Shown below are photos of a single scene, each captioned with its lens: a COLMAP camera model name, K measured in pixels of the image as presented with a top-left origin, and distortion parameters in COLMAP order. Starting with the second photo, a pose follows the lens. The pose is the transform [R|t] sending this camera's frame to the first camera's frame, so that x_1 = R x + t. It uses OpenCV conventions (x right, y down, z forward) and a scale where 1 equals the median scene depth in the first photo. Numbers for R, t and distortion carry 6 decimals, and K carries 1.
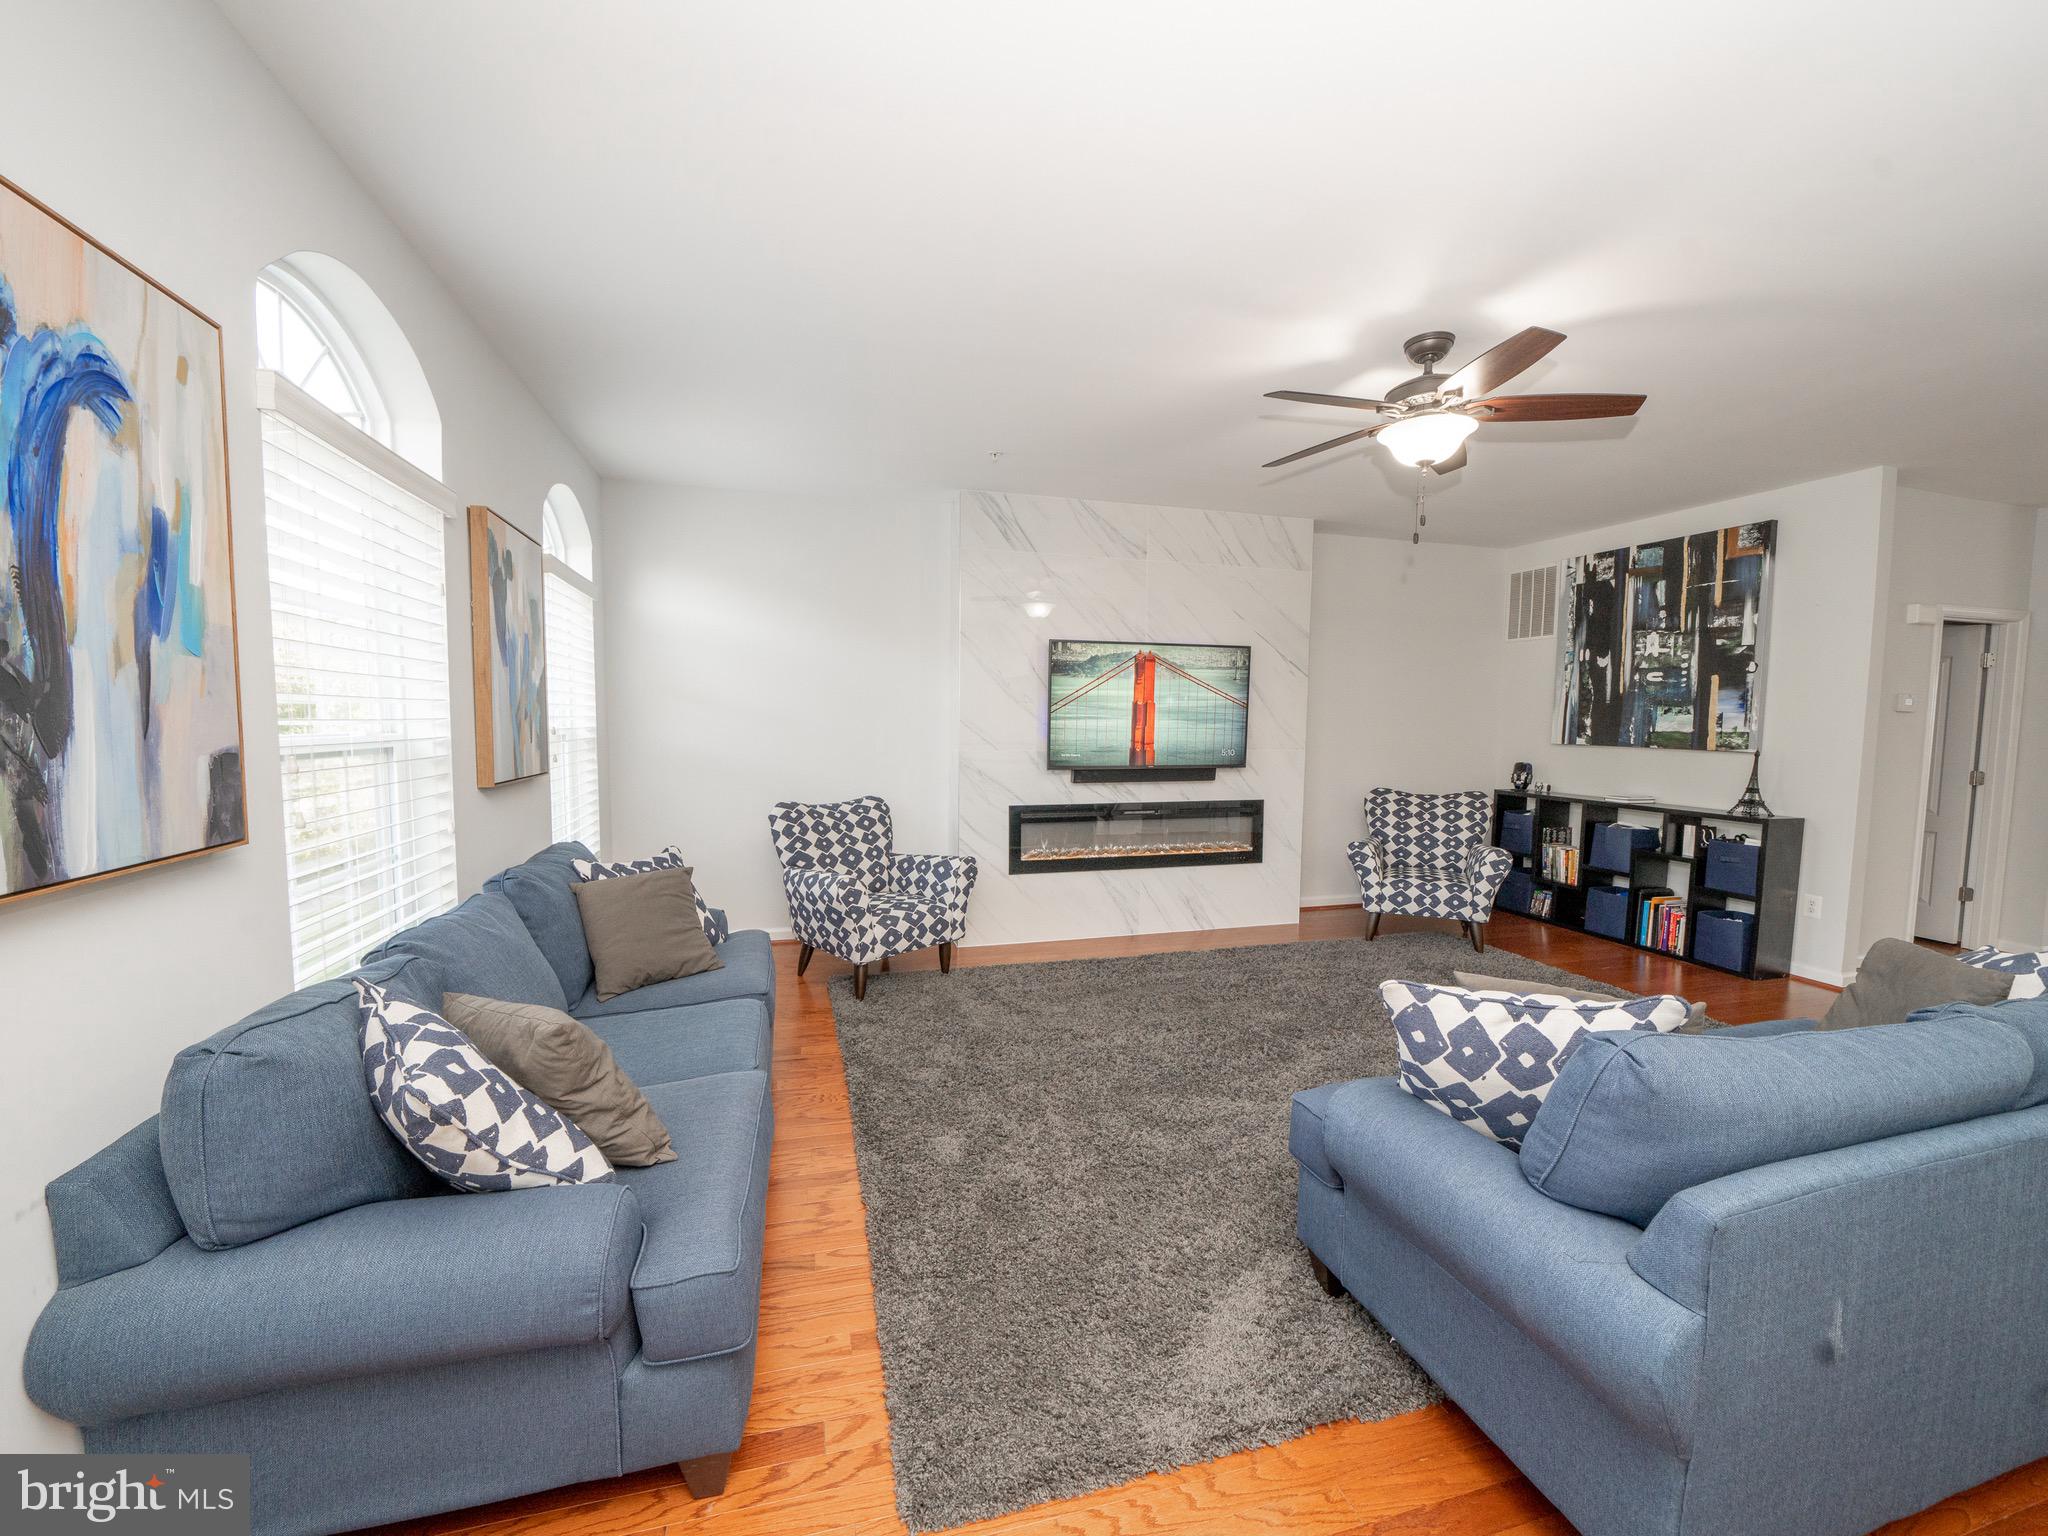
lens RADIAL K [[805.8, 0, 1035.1], [0, 805.8, 781.7], [0, 0, 1]] dist [-0.026998, 0.001073]
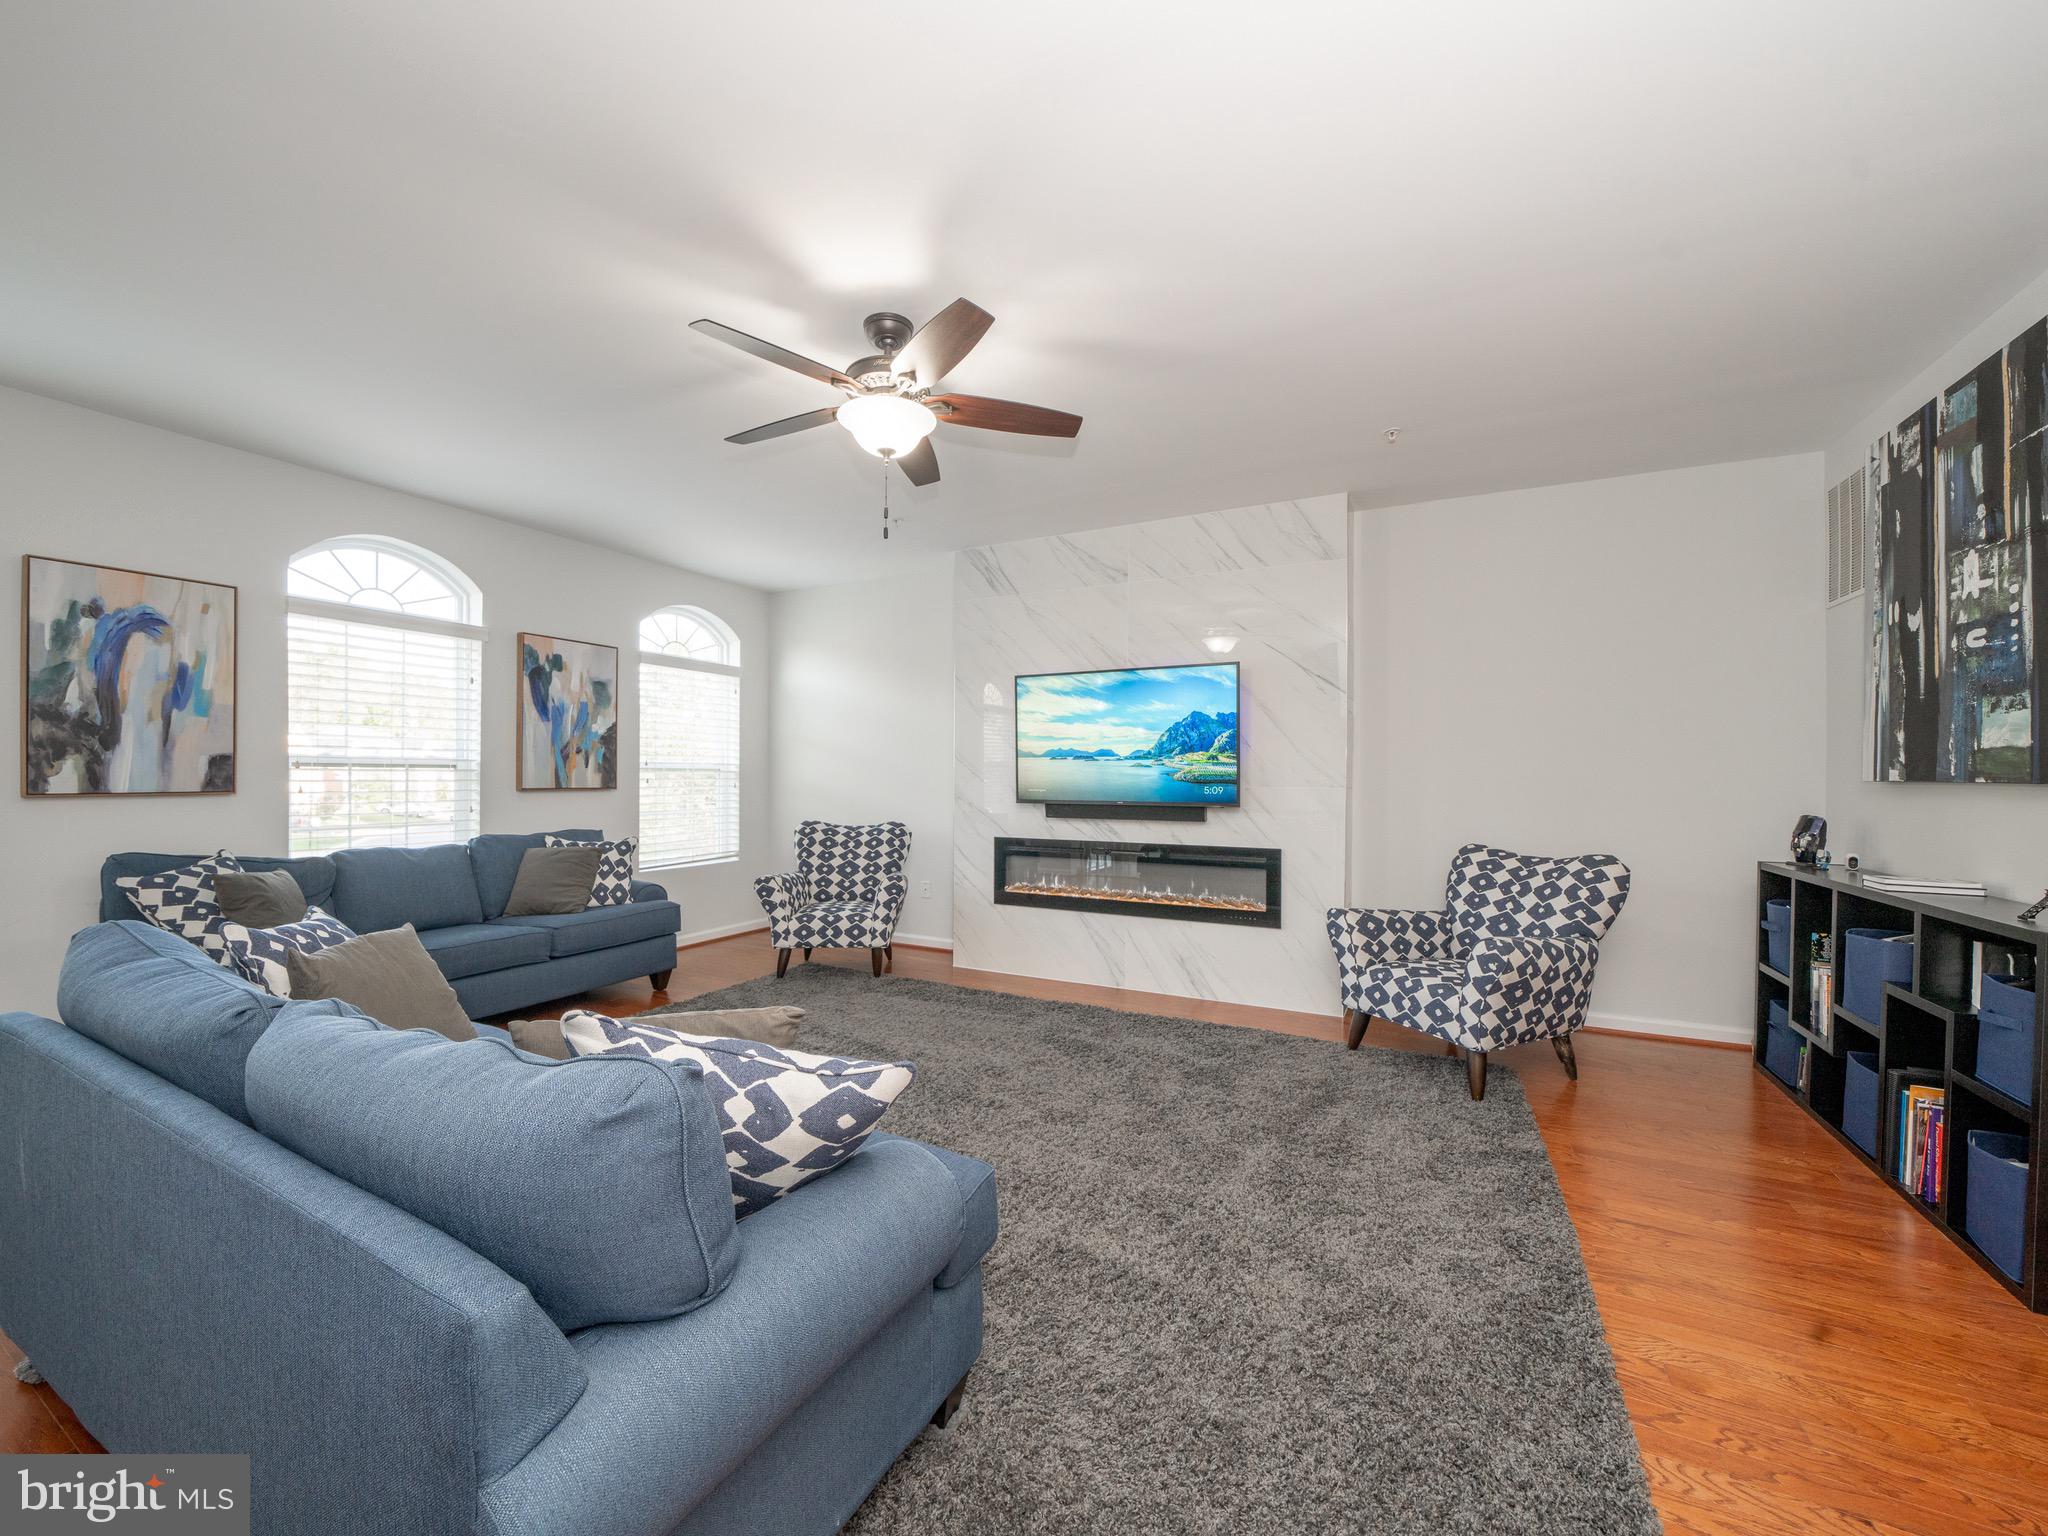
lens RADIAL K [[805.8, 0, 1038.2], [0, 805.8, 783.1], [0, 0, 1]] dist [-0.026998, 0.001073]
pose [[0.729356, 0.000053, -0.684135, 0.706057], [-0.052114, 0.997099, -0.055480, 0.014734], [0.682147, 0.076118, 0.727243, 0.266003]]
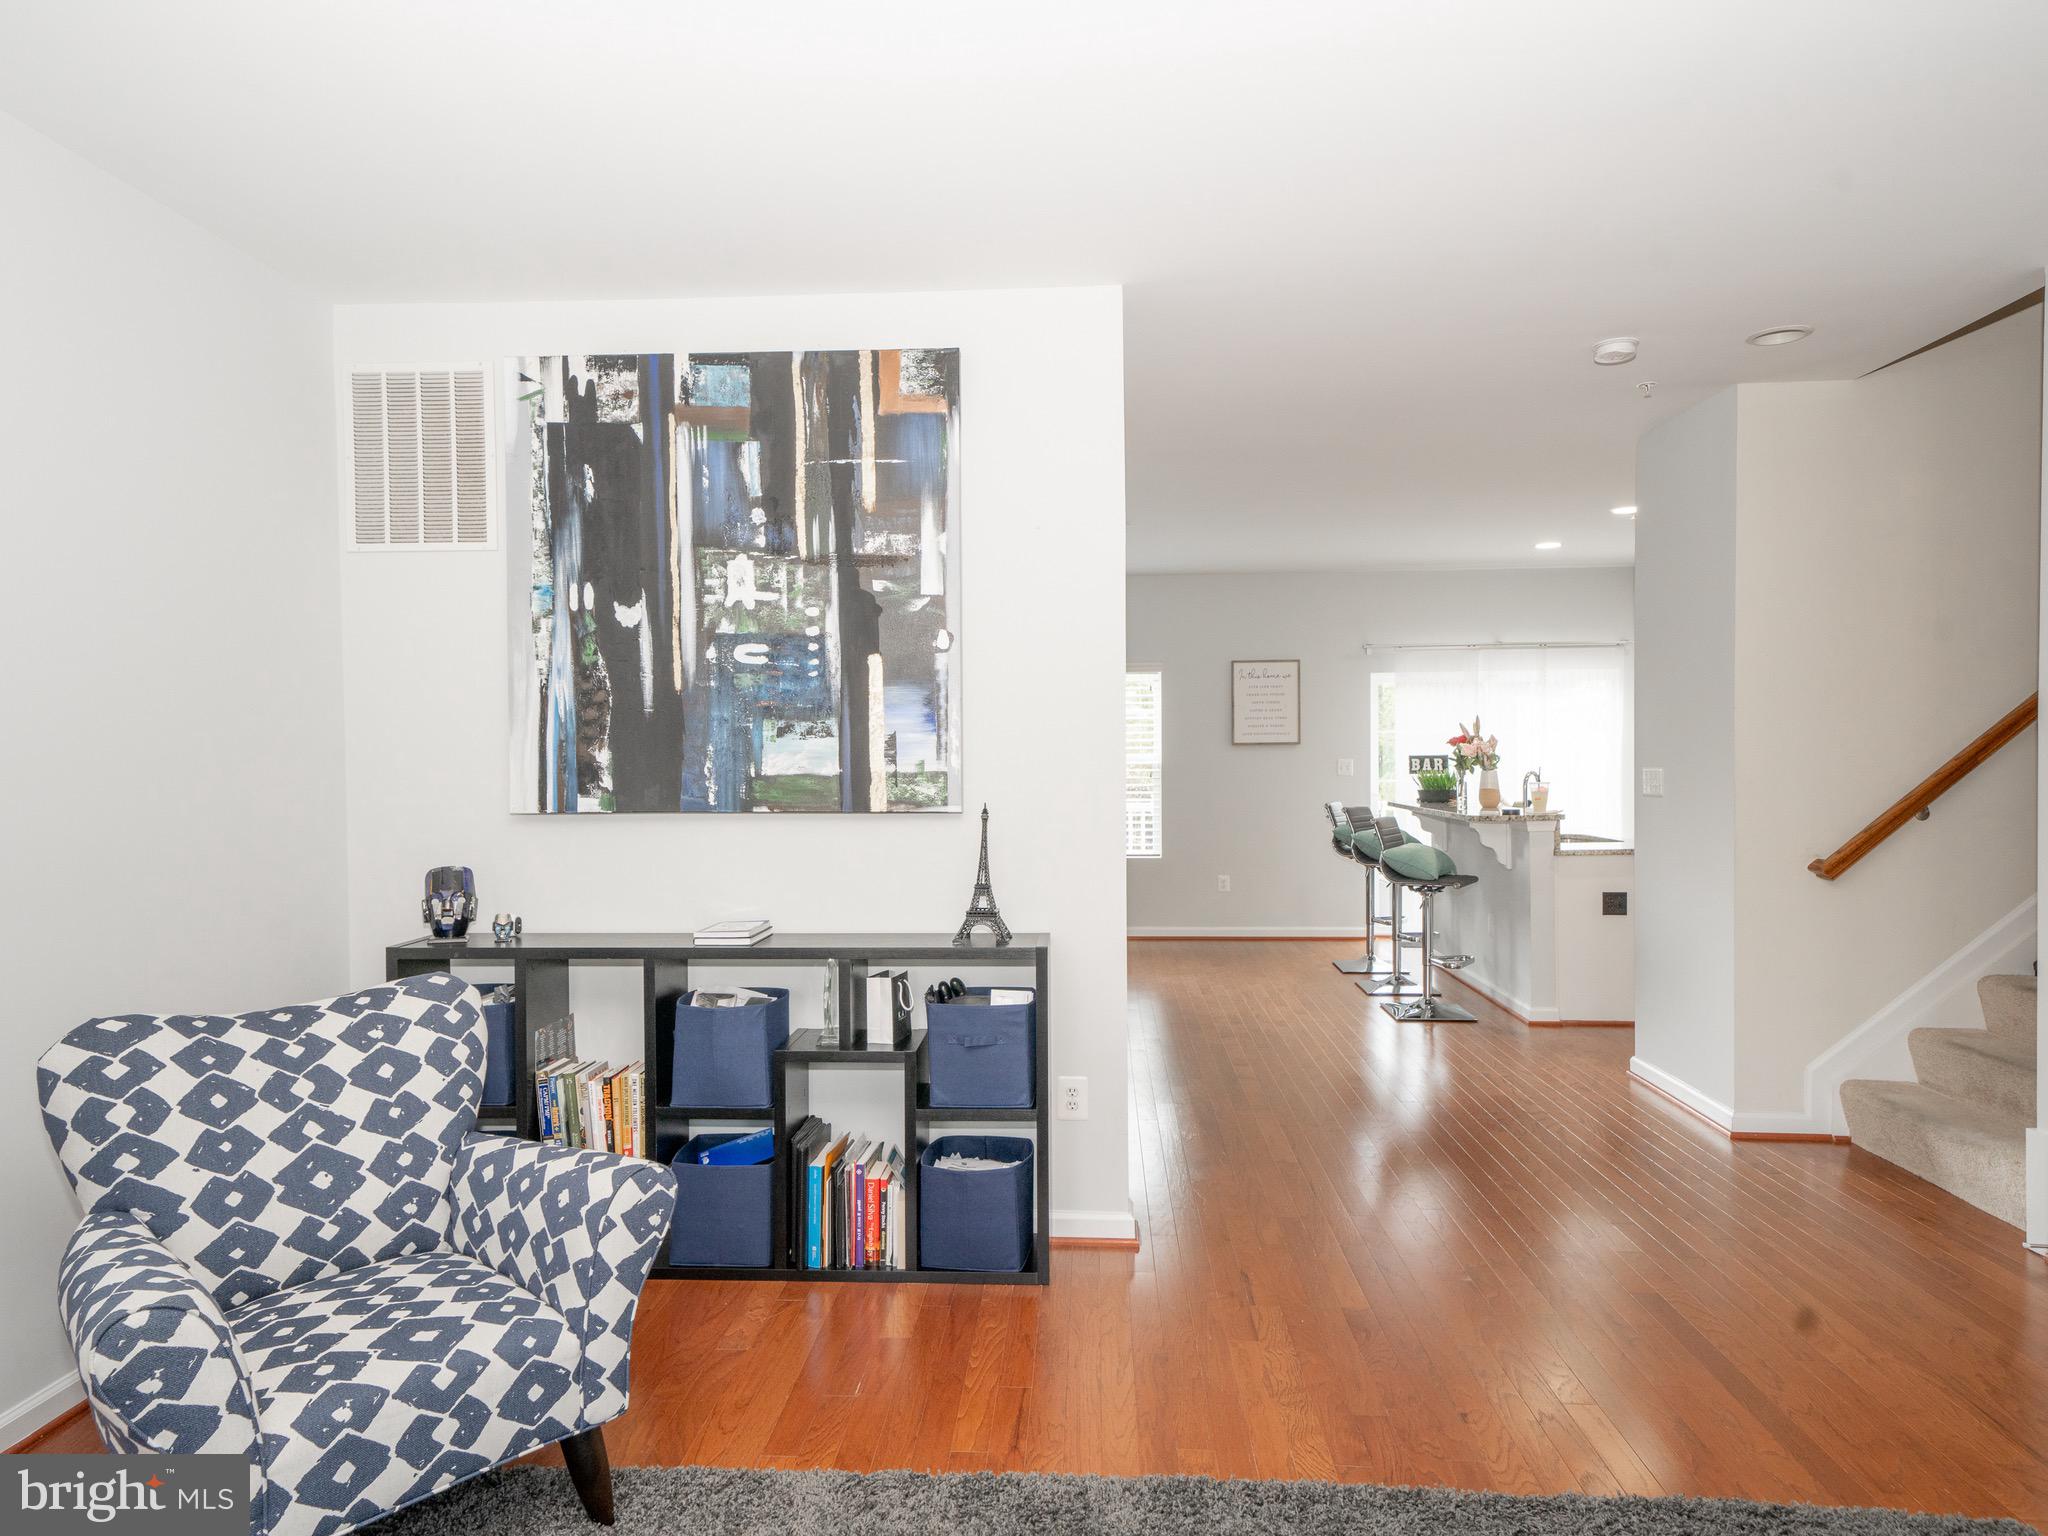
lens RADIAL K [[1278.3, 0, 1008.2], [0, 1278.3, 788.6], [0, 0, 1]] dist [0.006380, 0.003818]
pose [[0.342540, -0.034956, 0.938853, 0.154917], [0.086193, 0.996262, 0.005646, -0.049668], [-0.935541, 0.078988, 0.344273, 0.639351]]
